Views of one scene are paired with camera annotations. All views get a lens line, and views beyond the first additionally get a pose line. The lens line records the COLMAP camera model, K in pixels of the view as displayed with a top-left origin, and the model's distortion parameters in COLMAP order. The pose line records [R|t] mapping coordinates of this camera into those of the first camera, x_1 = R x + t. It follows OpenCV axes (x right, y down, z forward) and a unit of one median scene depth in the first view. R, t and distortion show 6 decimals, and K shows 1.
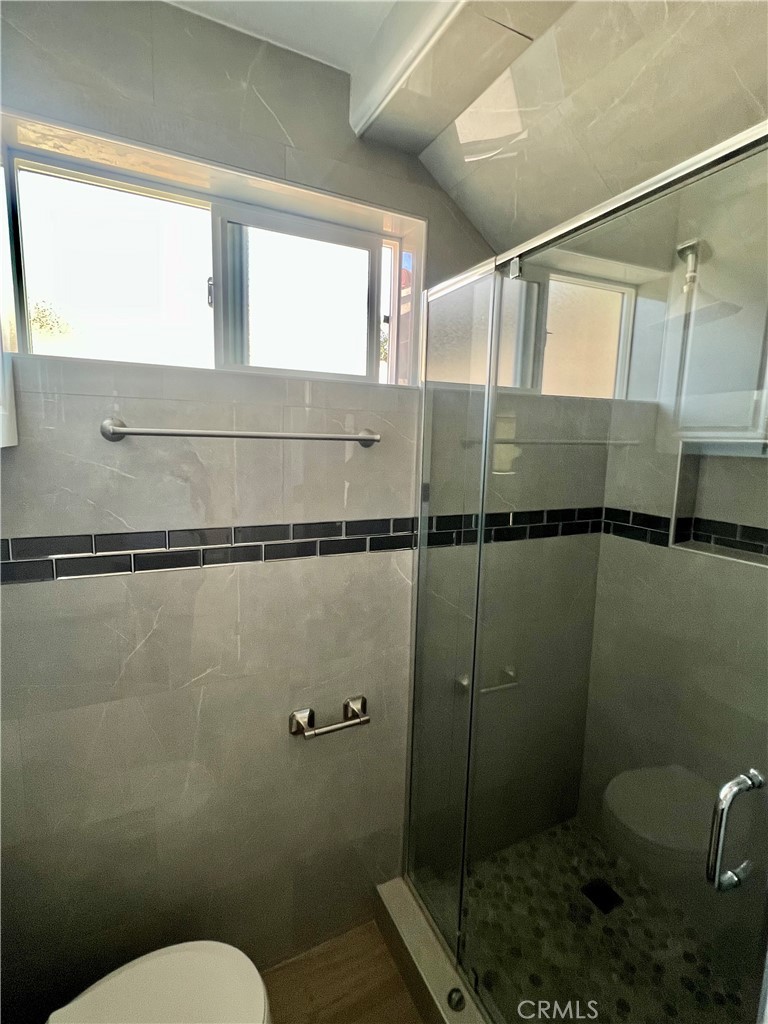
lens RADIAL K [[469.3, 0, 374.3], [0, 469.3, 504.4], [0, 0, 1]] dist [-0.004679, 0.000206]
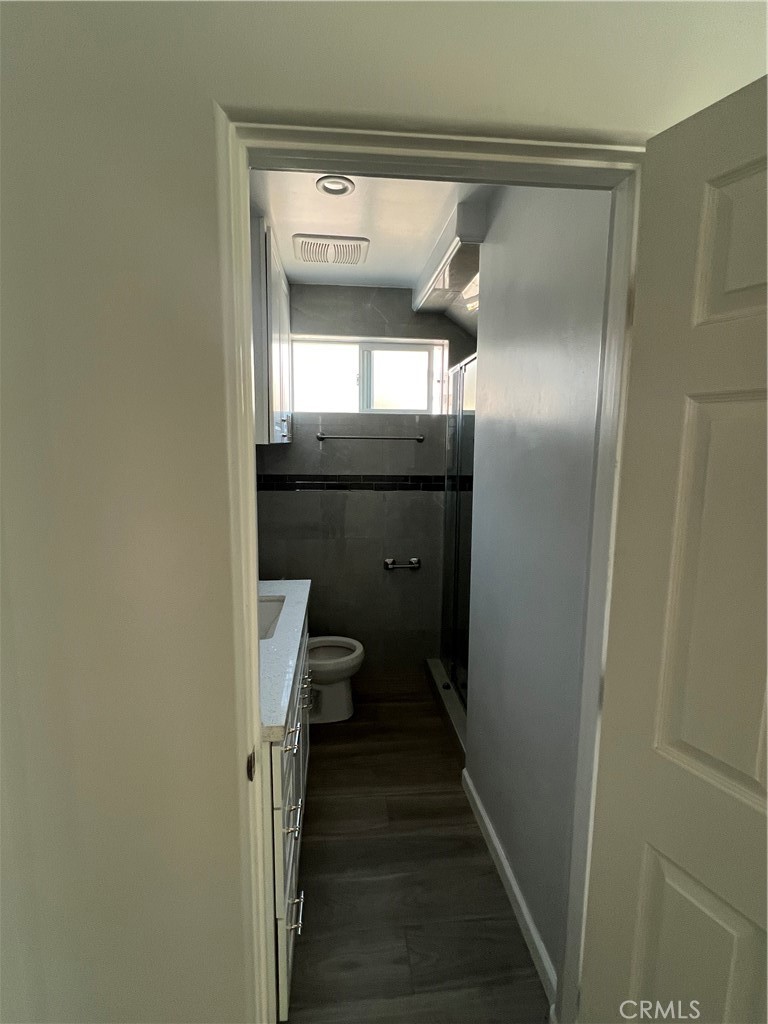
lens RADIAL K [[469.3, 0, 381.9], [0, 469.3, 506.4], [0, 0, 1]] dist [-0.004679, 0.000206]
pose [[0.937124, 0.028705, -0.347815, 0.607003], [-0.034598, 0.999344, -0.010742, 0.216311], [0.347278, 0.022100, 0.937502, -1.171585]]
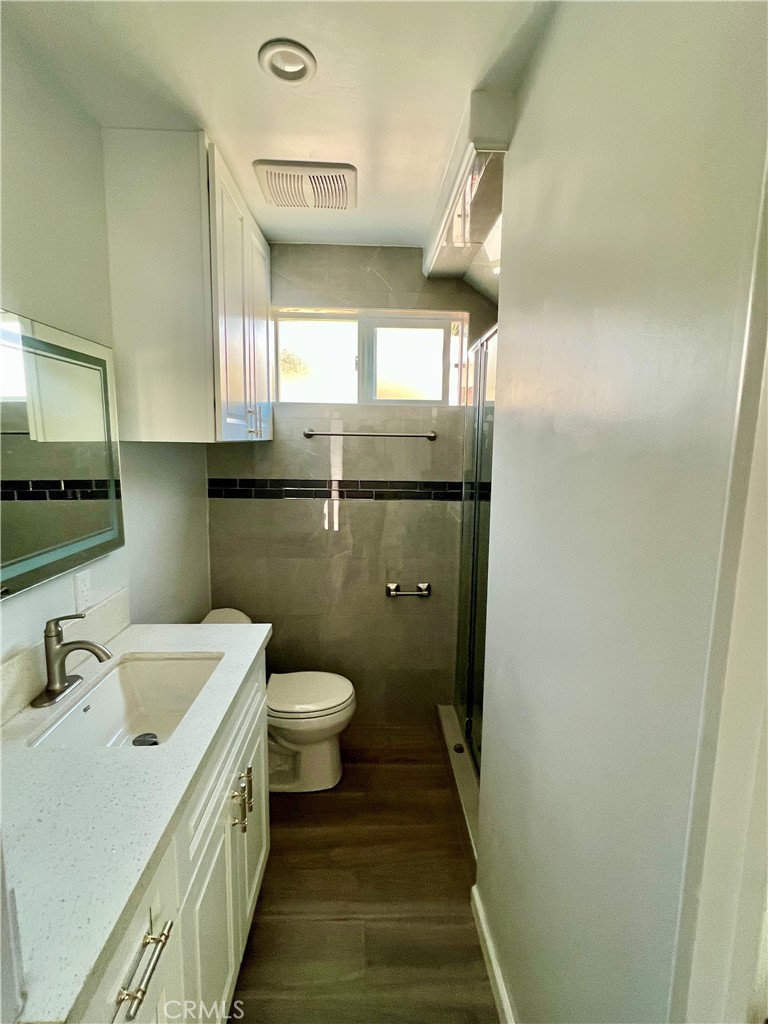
lens RADIAL K [[469.3, 0, 390.0], [0, 469.3, 506.9], [0, 0, 1]] dist [-0.004679, 0.000206]
pose [[0.917706, 0.042395, -0.394991, 0.567868], [-0.047315, 0.998876, -0.002719, 0.147298], [0.394431, 0.021184, 0.918681, -0.728111]]
